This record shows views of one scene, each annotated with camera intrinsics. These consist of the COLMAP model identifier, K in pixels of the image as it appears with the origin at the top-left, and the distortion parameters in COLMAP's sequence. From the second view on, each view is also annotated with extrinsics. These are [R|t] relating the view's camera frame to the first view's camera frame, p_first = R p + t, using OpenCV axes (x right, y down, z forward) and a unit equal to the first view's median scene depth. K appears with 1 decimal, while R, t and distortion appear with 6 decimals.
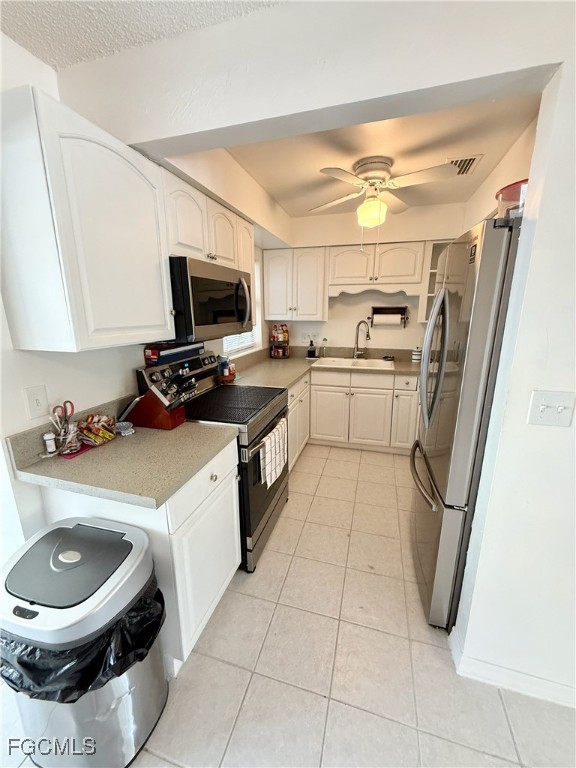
lens RADIAL K [[305.9, 0, 287.6], [0, 305.9, 383.7], [0, 0, 1]] dist [0.001585, 0.000111]
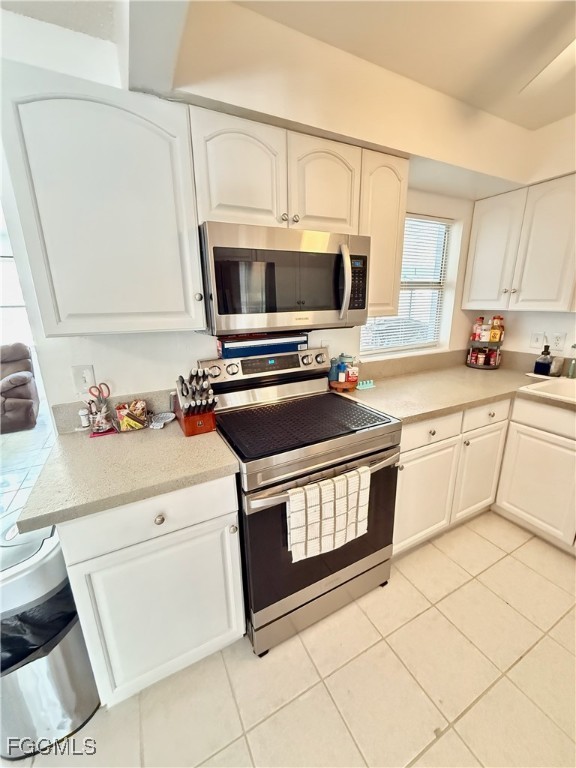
lens RADIAL K [[305.9, 0, 288.6], [0, 305.9, 382.7], [0, 0, 1]] dist [0.001585, 0.000111]
pose [[0.694239, 0.180010, -0.696871, 0.238023], [-0.157122, 0.982771, 0.097333, -0.077541], [0.702386, 0.041922, 0.710561, 0.371205]]
